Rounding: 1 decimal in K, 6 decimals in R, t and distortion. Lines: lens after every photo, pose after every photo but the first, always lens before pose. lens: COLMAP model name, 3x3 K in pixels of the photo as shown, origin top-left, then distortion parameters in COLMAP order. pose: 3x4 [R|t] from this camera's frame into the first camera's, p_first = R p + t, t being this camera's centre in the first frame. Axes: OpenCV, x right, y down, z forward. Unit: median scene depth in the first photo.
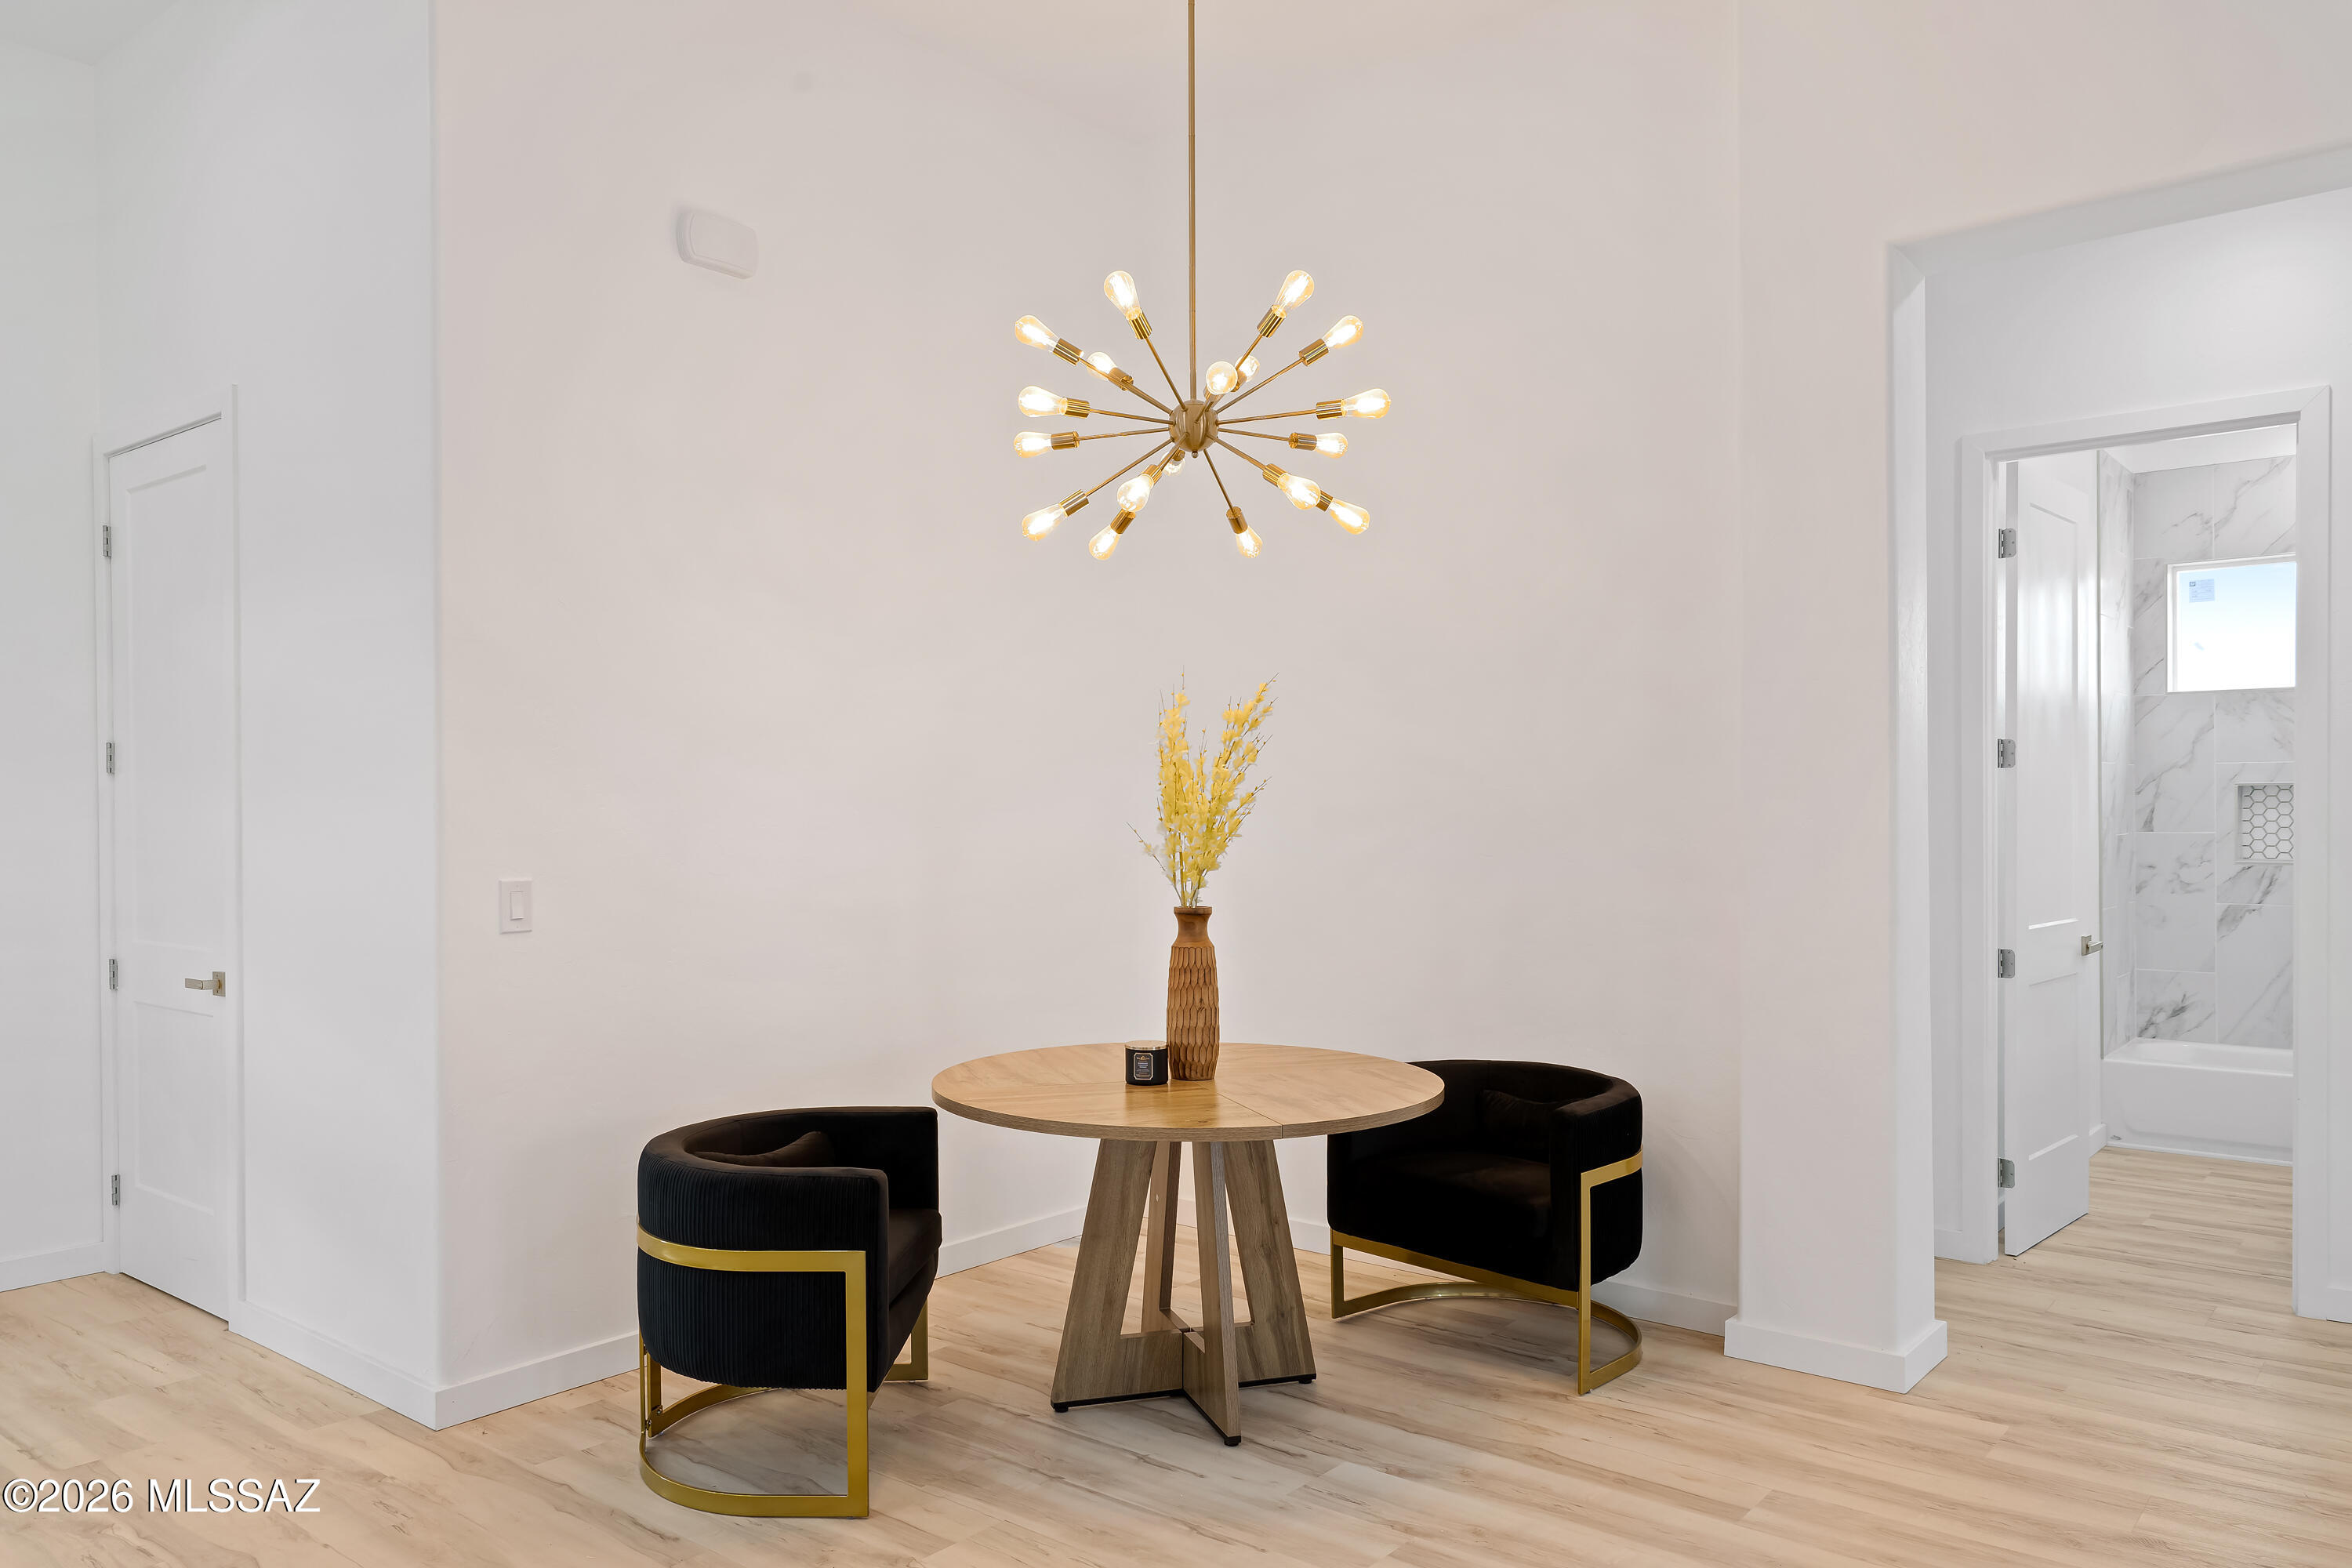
lens RADIAL K [[1652.1, 0, 1175.1], [0, 1652.1, 792.7], [0, 0, 1]] dist [0.003389, 0.001867]
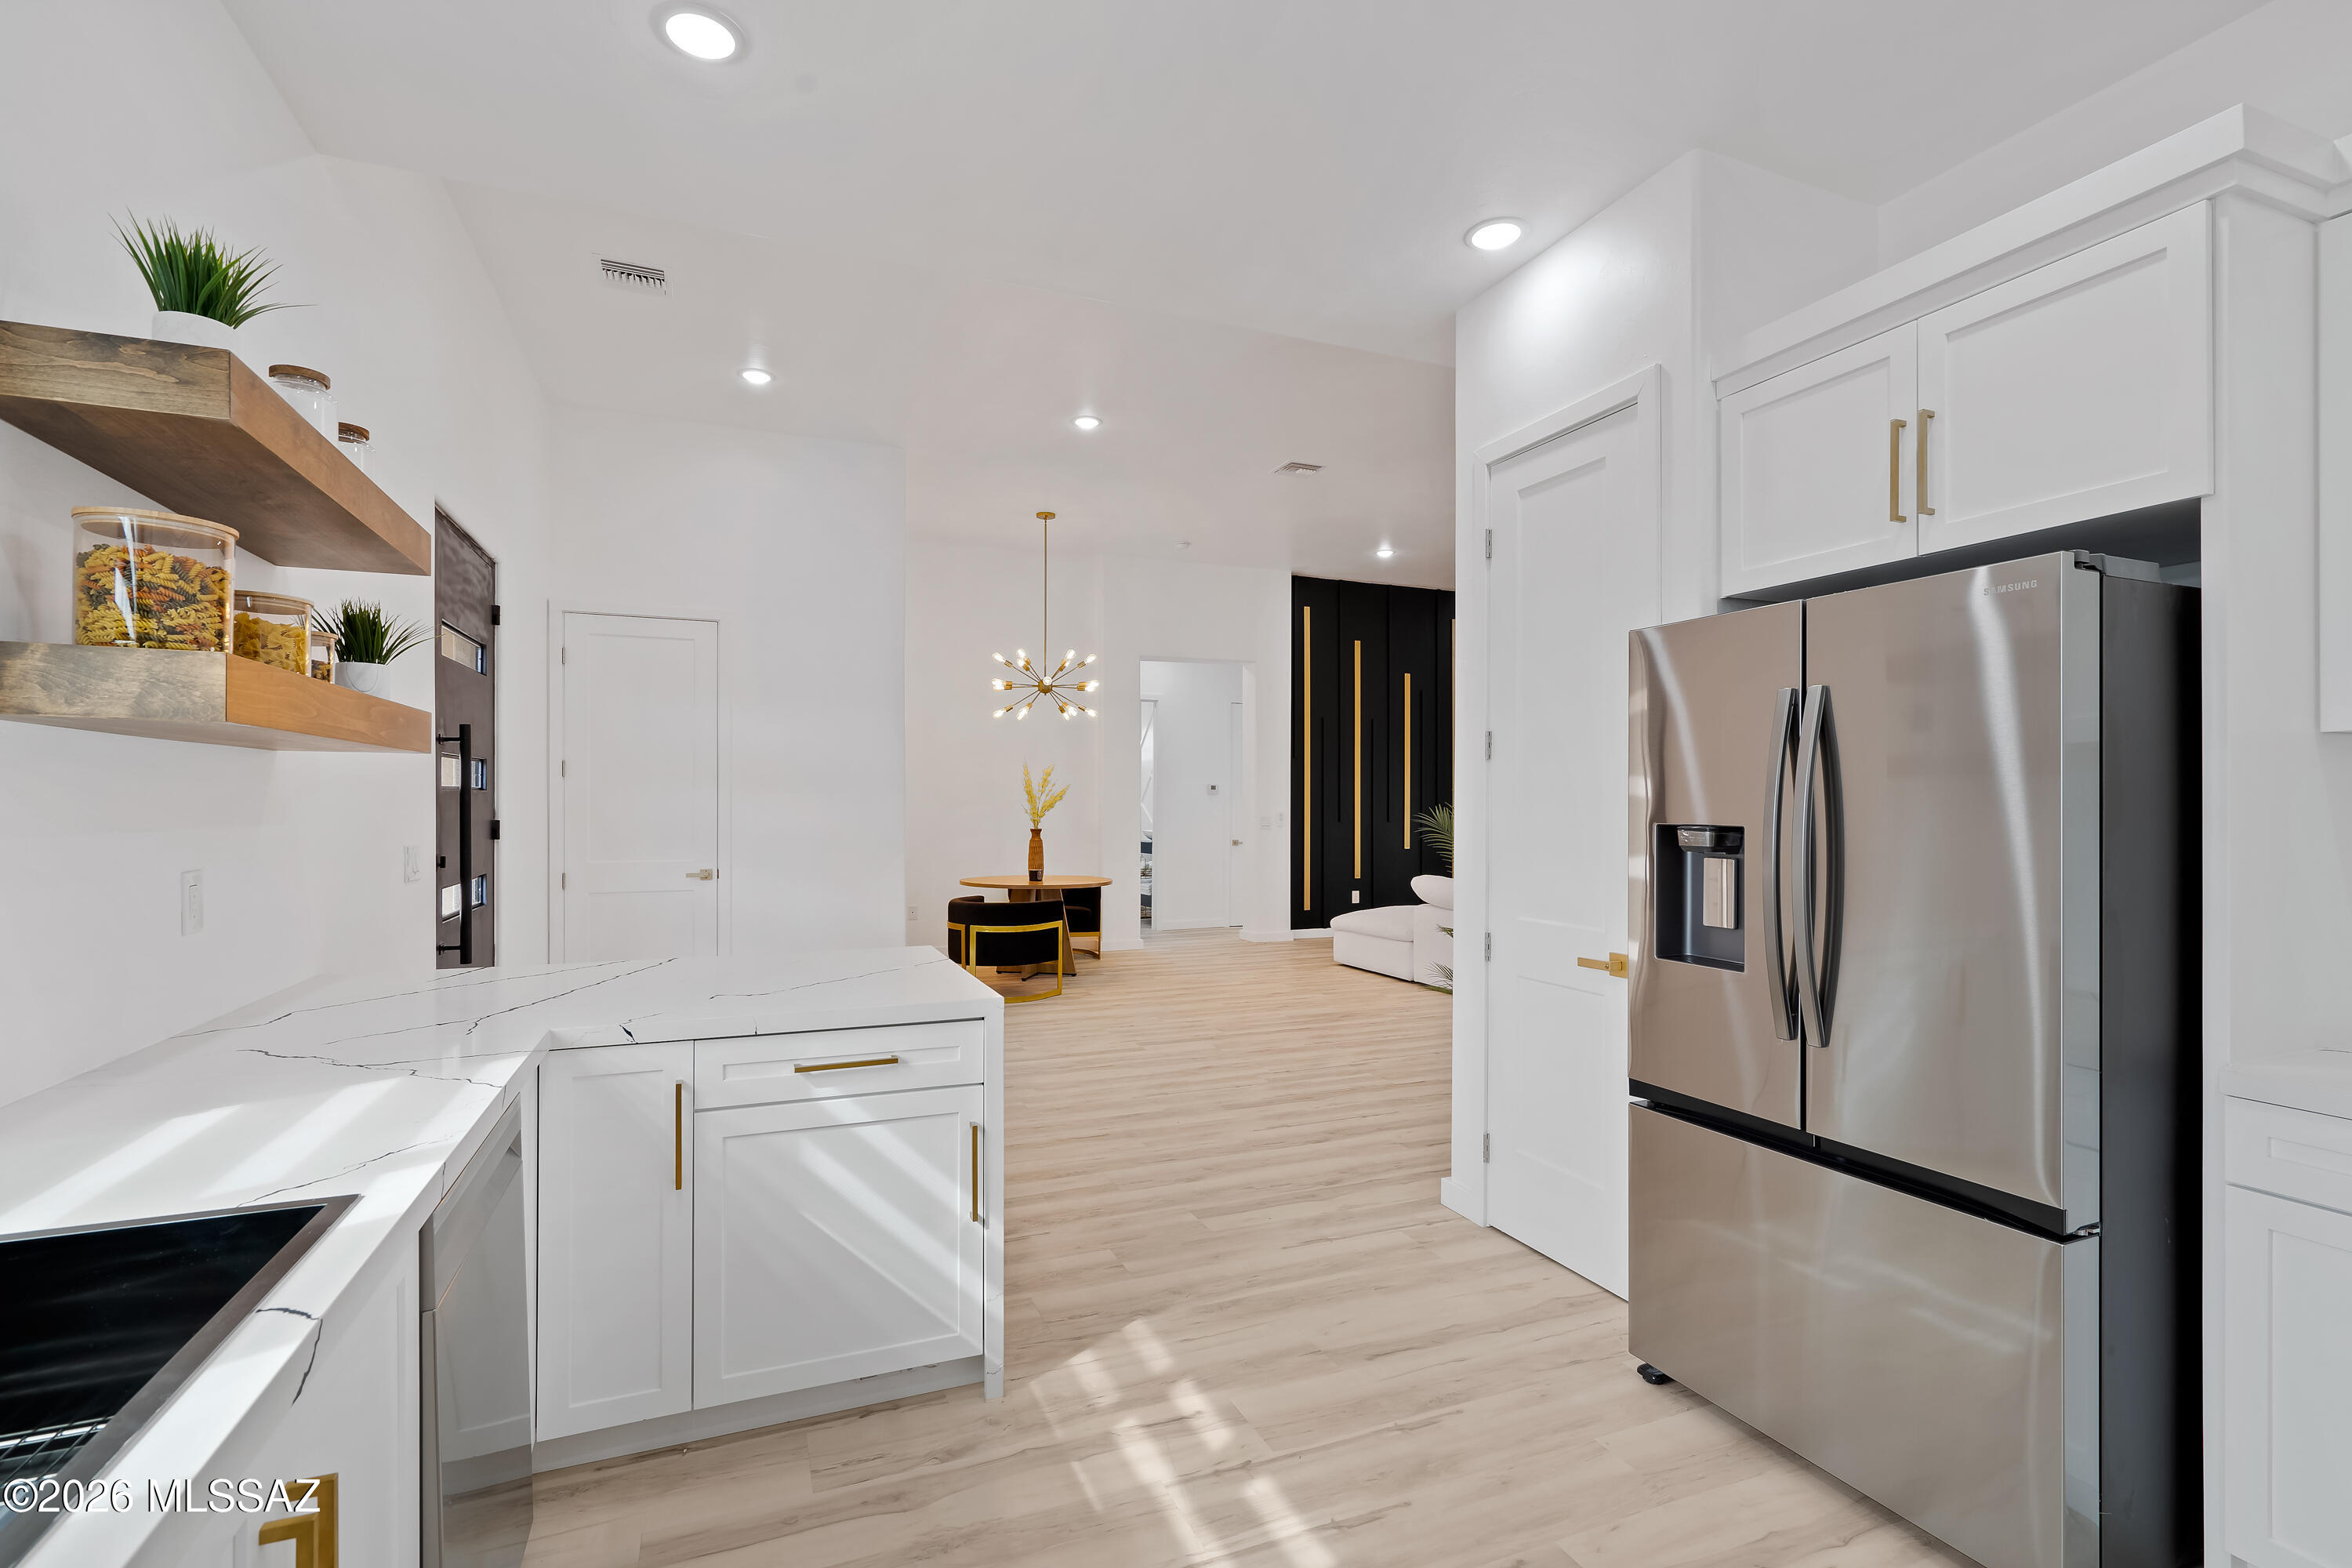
lens RADIAL K [[1079.1, 0, 1171.3], [0, 1079.1, 801.1], [0, 0, 1]] dist [-0.000362, 0.000035]
pose [[0.471031, 0.006555, 0.882092, -1.778769], [-0.009598, 0.999951, -0.002306, 0.016178], [-0.882064, -0.007380, 0.471071, -0.263315]]
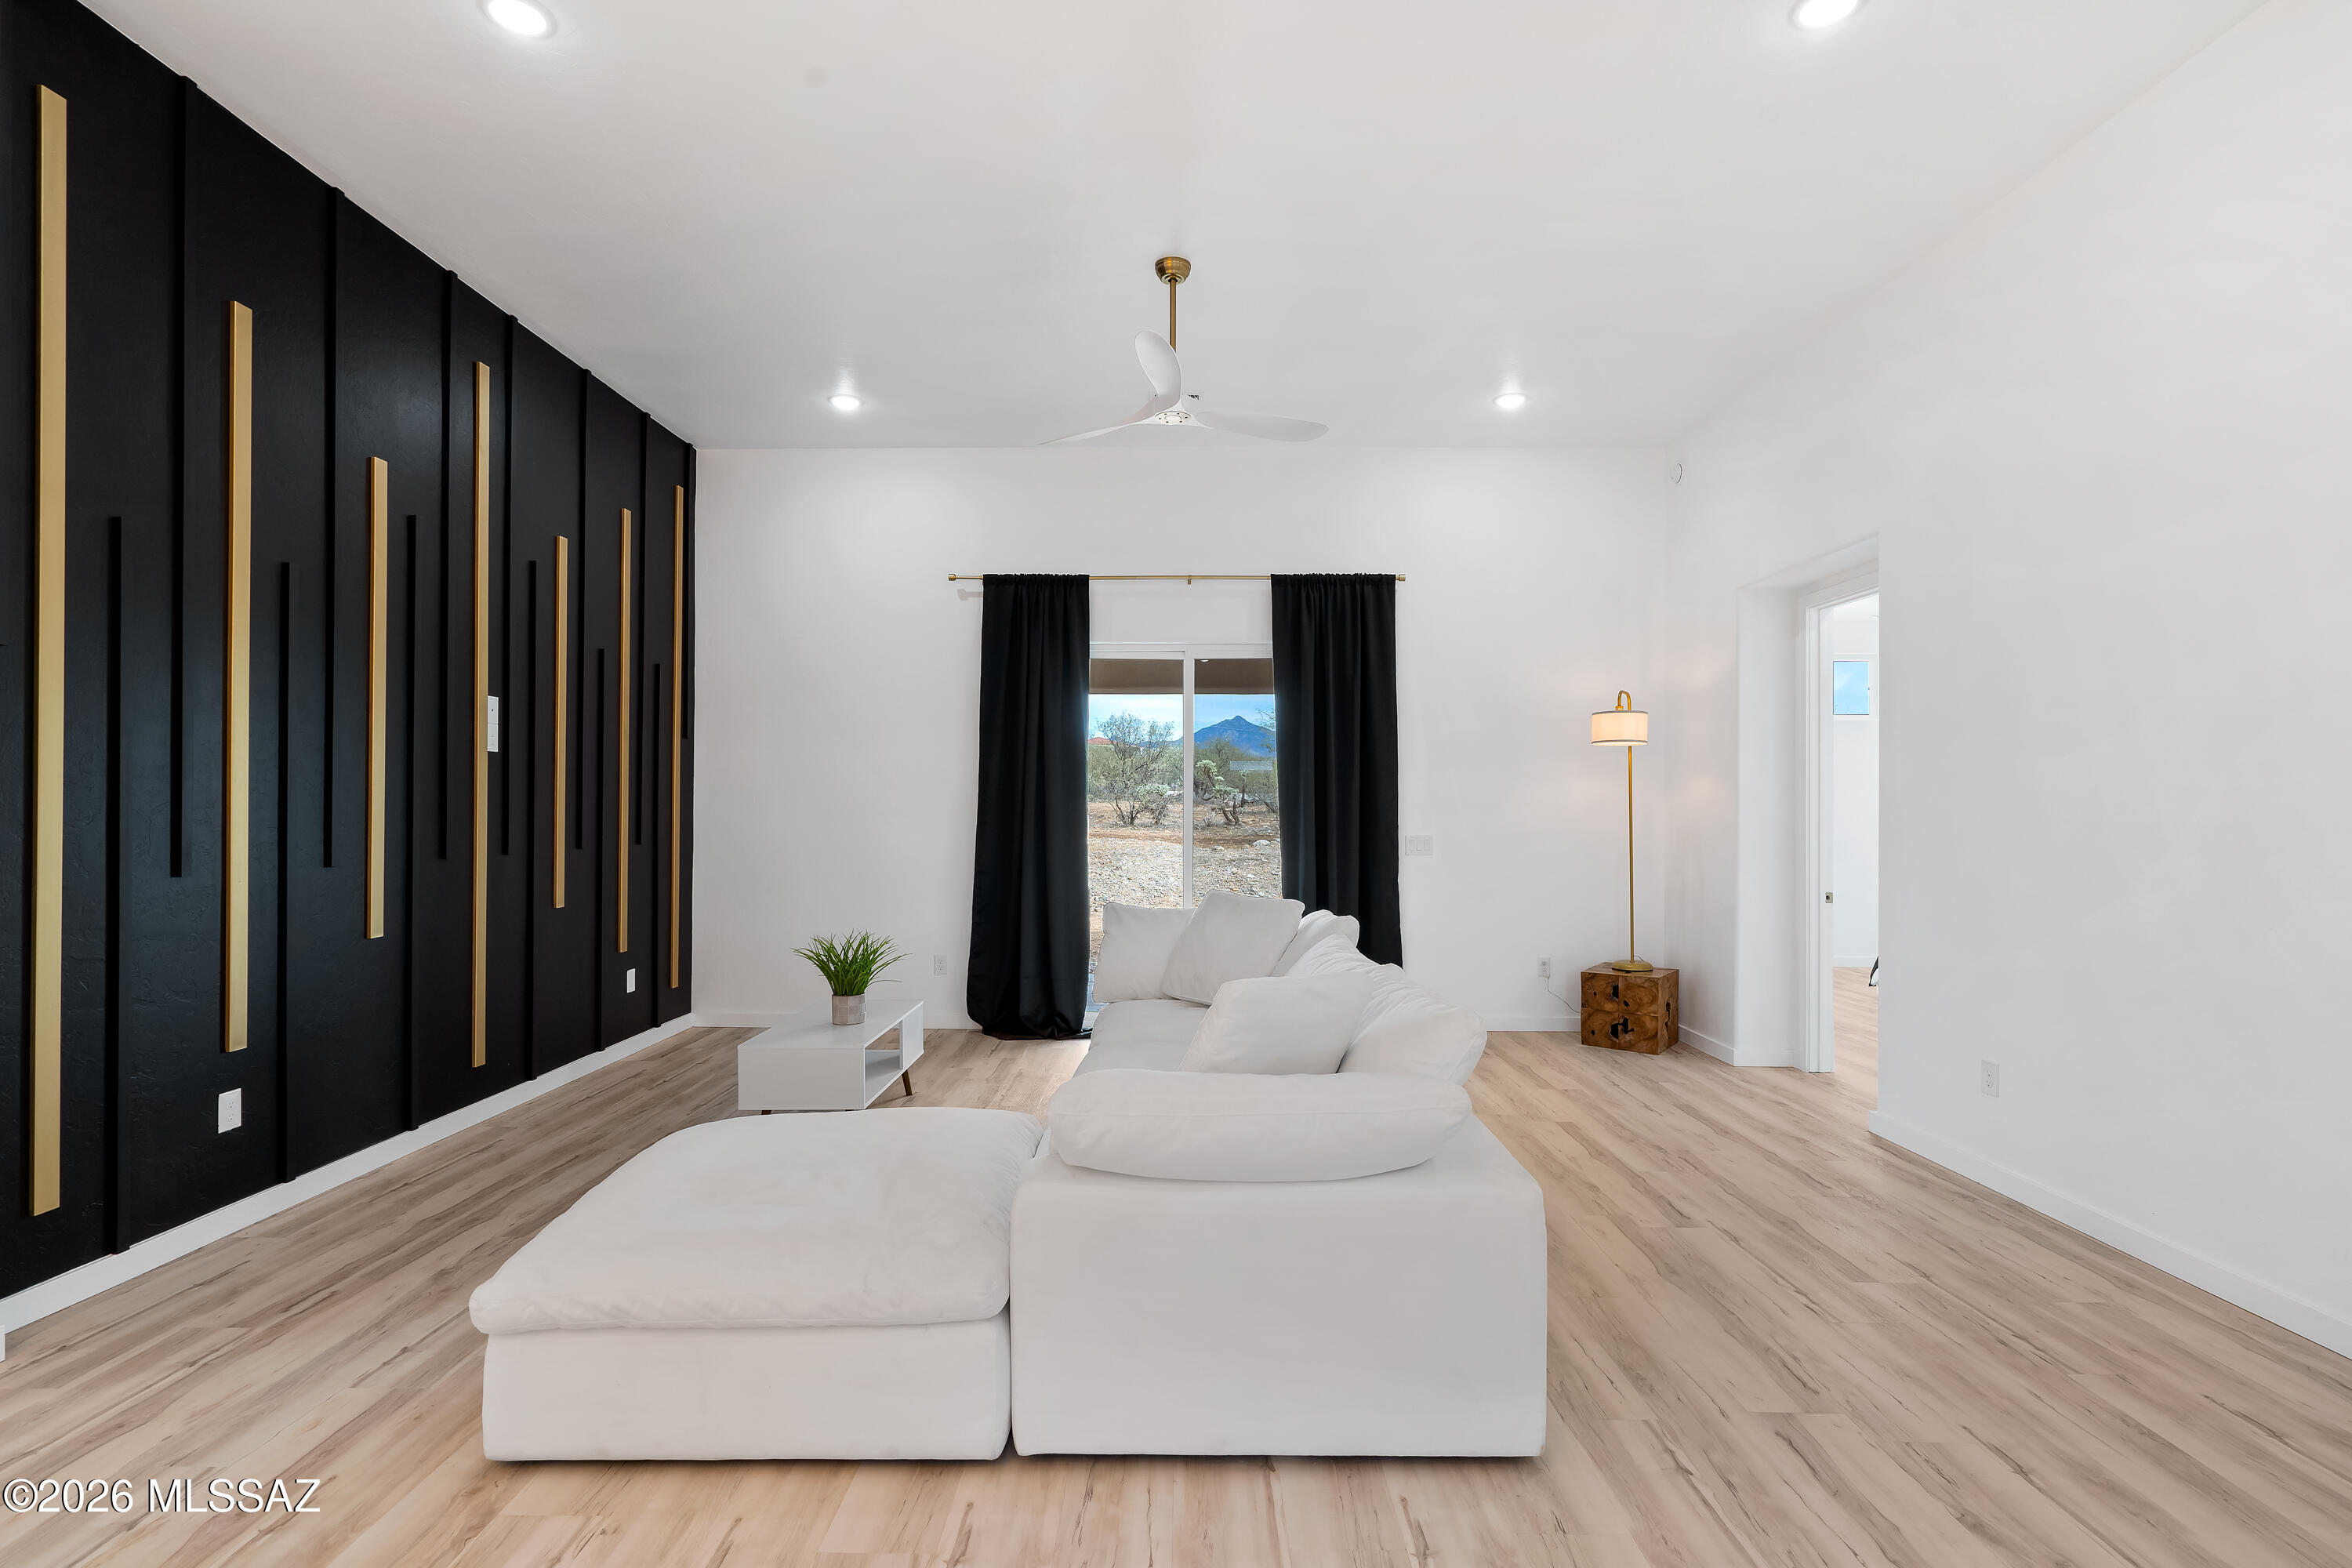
lens RADIAL K [[1079.1, 0, 1171.3], [0, 1079.1, 801.1], [0, 0, 1]] dist [-0.000362, 0.000035]
pose [[-0.626416, 0.006308, 0.779463, -0.251750], [-0.004696, 0.999919, -0.011867, 0.006716], [-0.779475, -0.011094, -0.626336, 0.591109]]
